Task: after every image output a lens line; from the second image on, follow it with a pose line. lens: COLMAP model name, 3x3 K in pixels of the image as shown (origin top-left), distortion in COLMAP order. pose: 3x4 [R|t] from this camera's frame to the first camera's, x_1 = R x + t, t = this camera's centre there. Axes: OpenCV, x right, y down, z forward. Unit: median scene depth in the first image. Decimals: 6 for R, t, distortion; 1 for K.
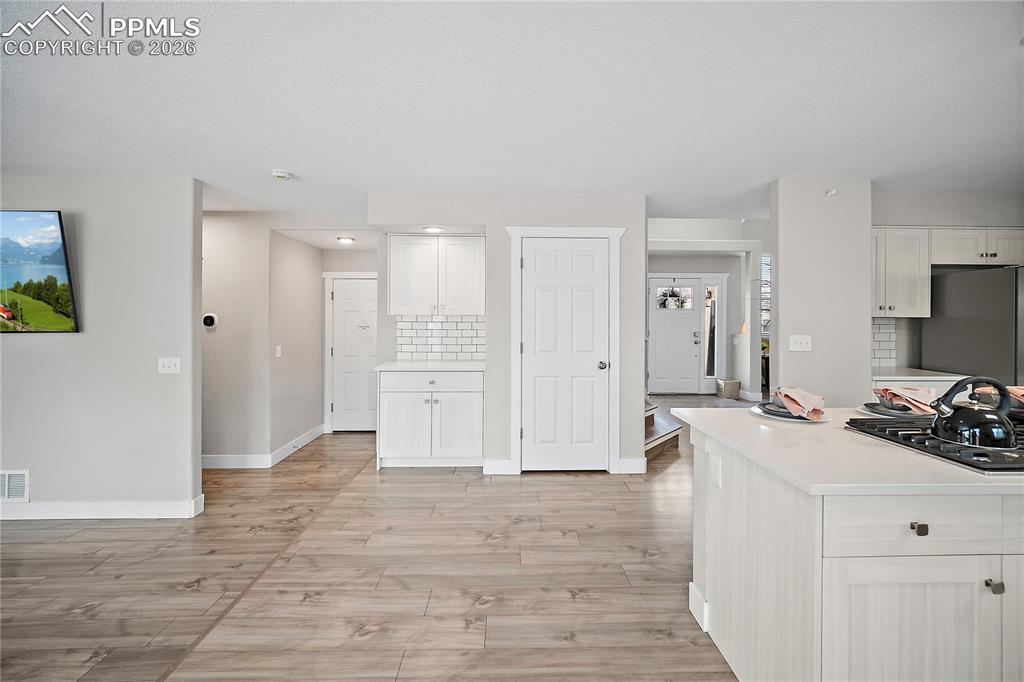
lens RADIAL K [[409.9, 0, 526.0], [0, 409.9, 318.9], [0, 0, 1]] dist [-0.003439, -0.000139]
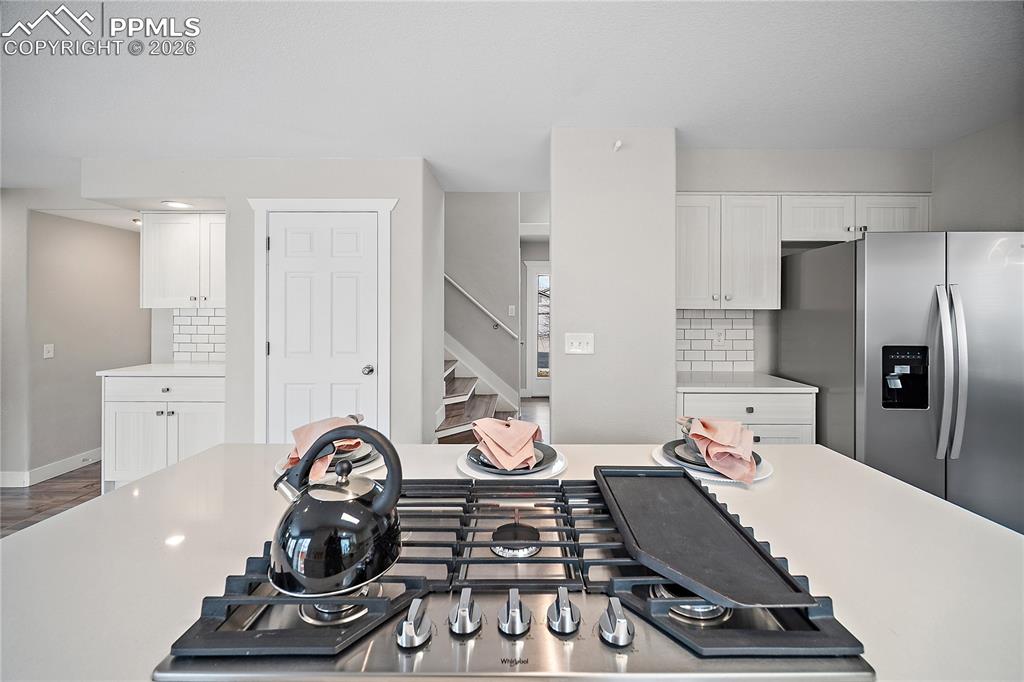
lens RADIAL K [[409.9, 0, 527.3], [0, 409.9, 310.6], [0, 0, 1]] dist [-0.003439, -0.000139]
pose [[0.999661, -0.001847, -0.025961, 0.518132], [0.001631, 0.999964, -0.008329, 0.004215], [0.025976, 0.008284, 0.999628, 0.205043]]
